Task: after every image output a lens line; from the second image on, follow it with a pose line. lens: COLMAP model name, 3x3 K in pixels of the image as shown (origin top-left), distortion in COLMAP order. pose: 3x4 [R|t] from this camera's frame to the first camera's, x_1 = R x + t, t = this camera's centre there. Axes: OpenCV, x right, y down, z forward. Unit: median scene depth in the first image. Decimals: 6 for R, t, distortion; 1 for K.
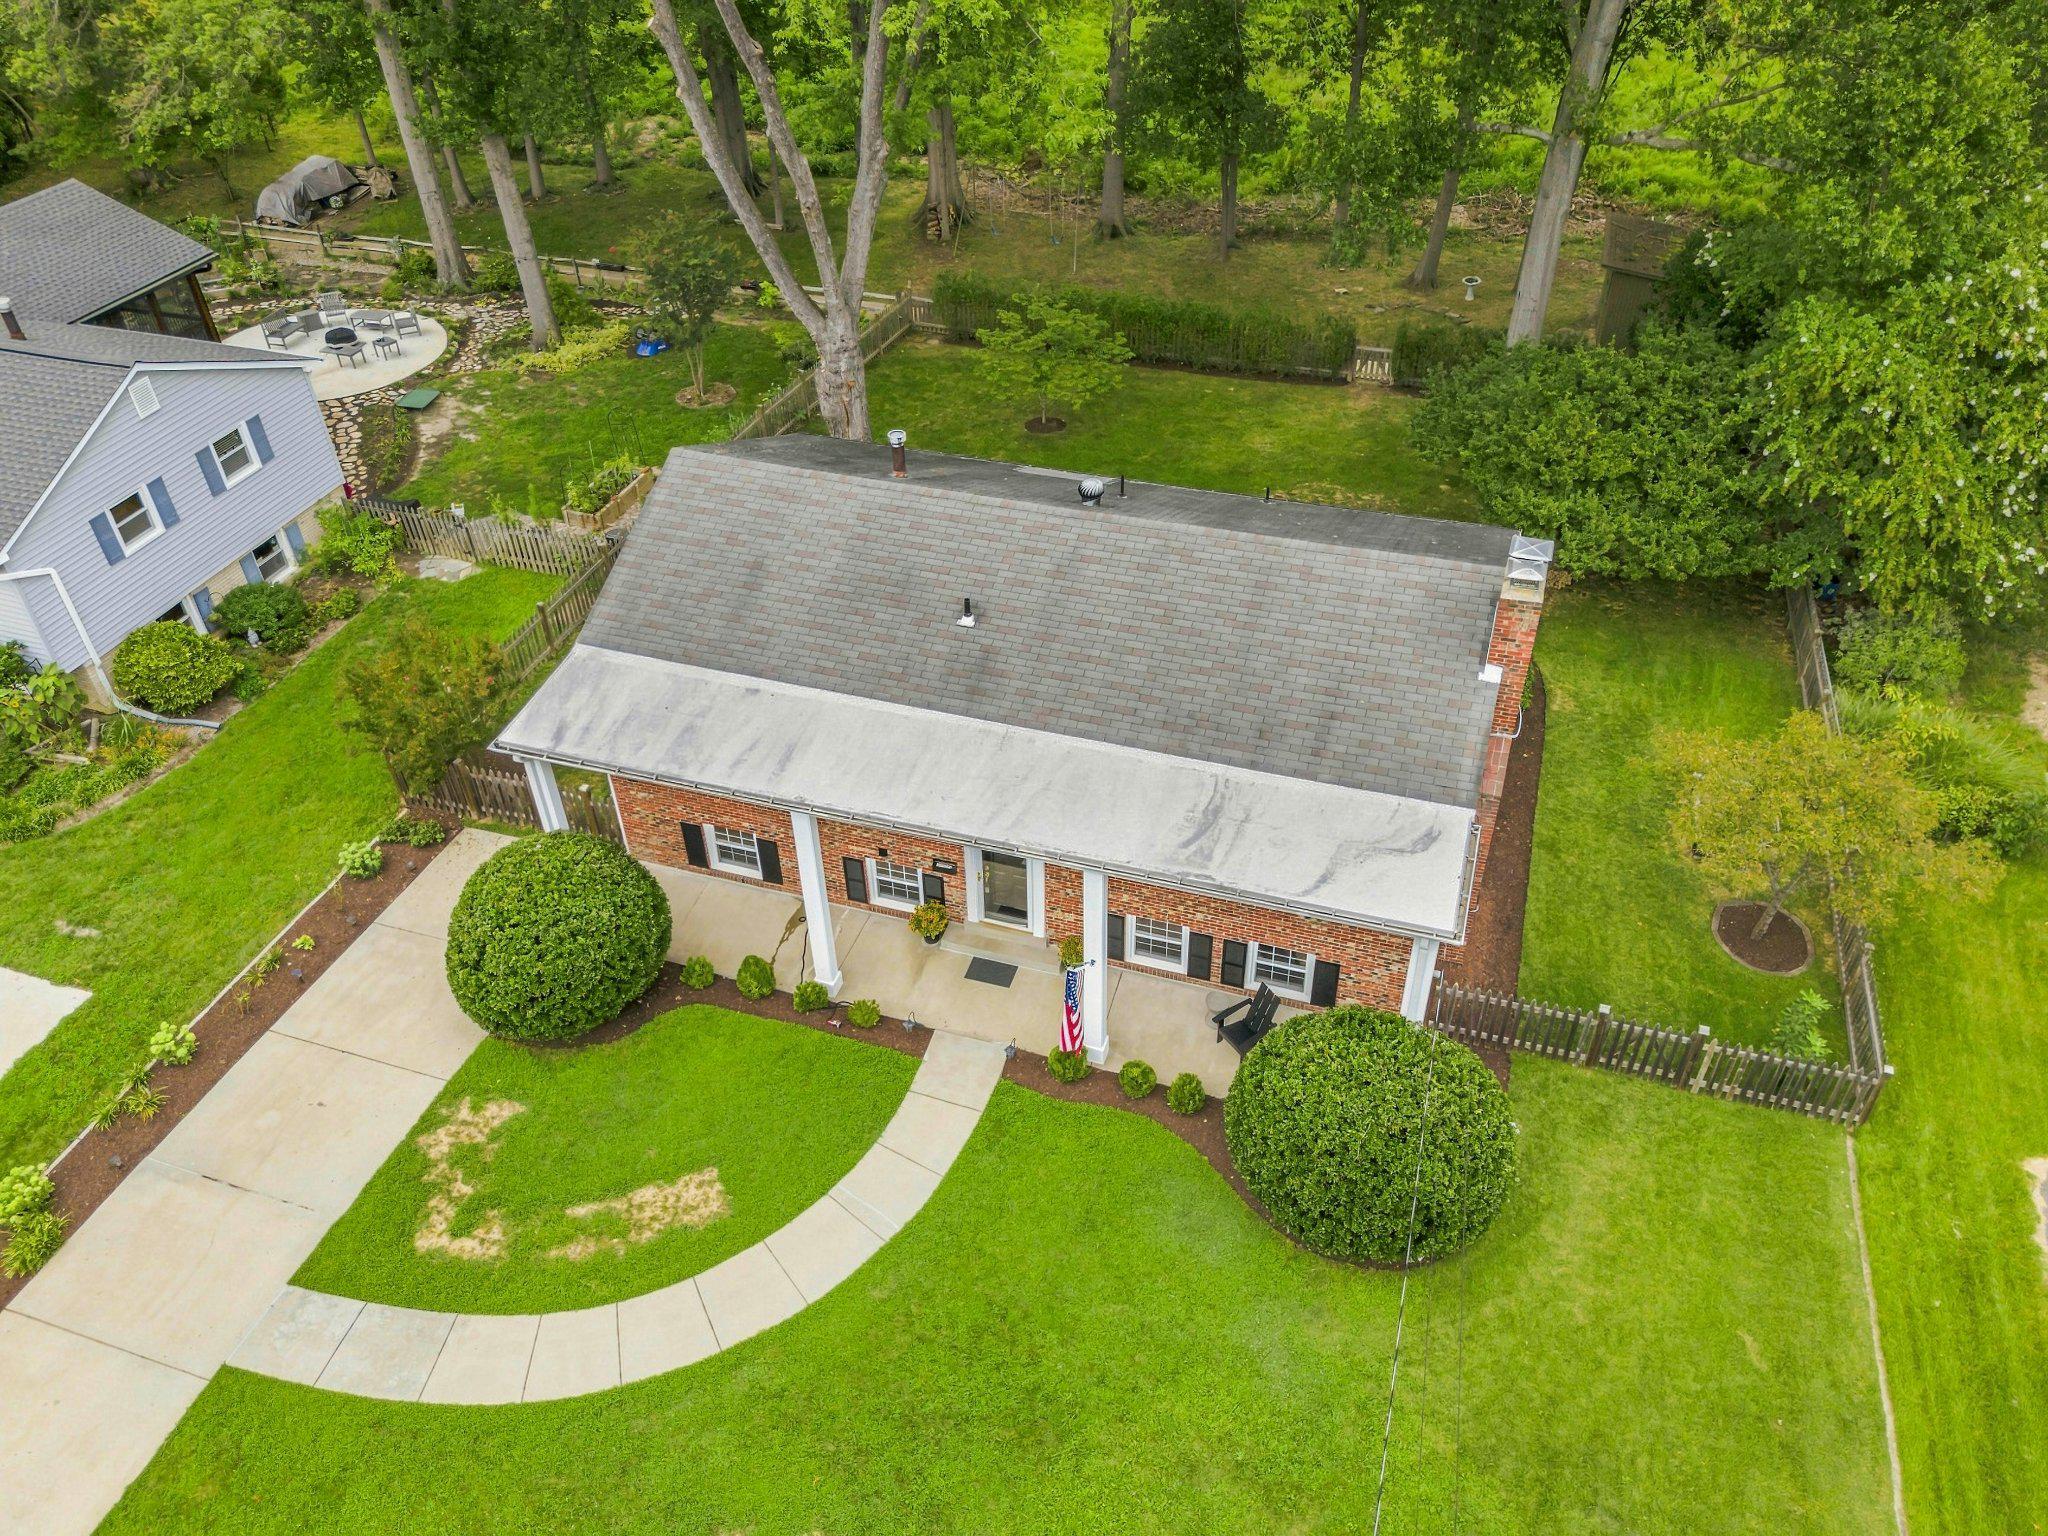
lens RADIAL K [[1515.4, 0, 1028.1], [0, 1515.4, 763.7], [0, 0, 1]] dist [0.049383, -0.052963]
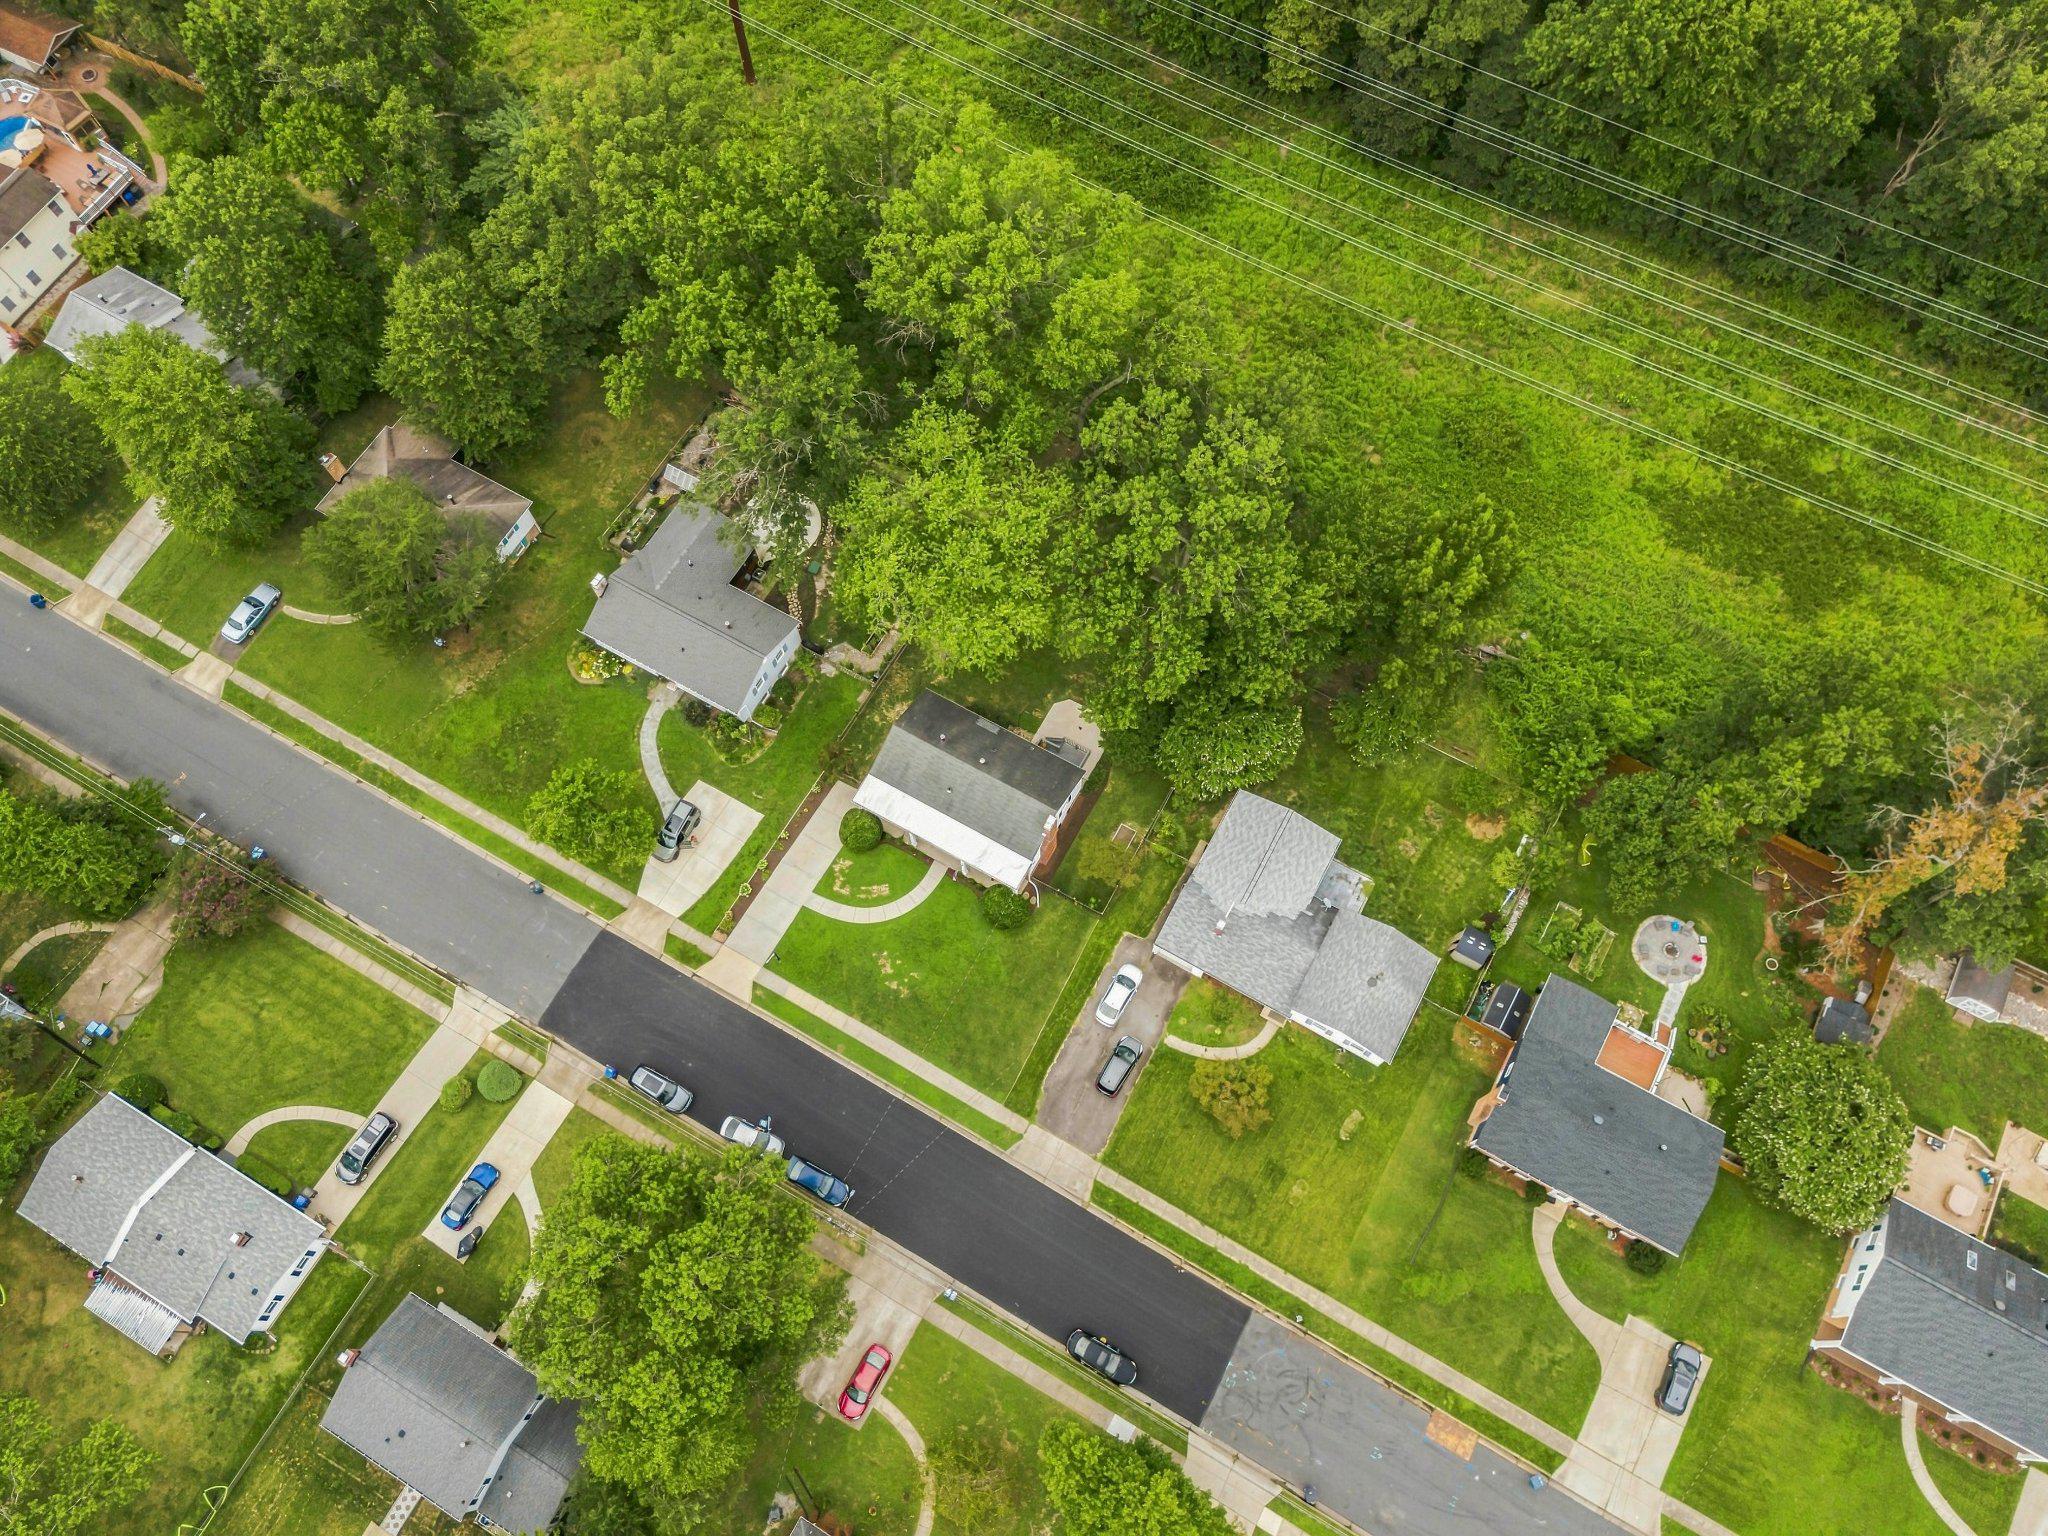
lens RADIAL K [[1515.4, 0, 1028.1], [0, 1515.4, 763.7], [0, 0, 1]] dist [0.049383, -0.052963]
pose [[0.980741, 0.186191, -0.058995, 0.485264], [-0.133625, 0.859934, 0.492603, -2.649569], [0.142450, -0.475233, 0.868252, -3.177848]]
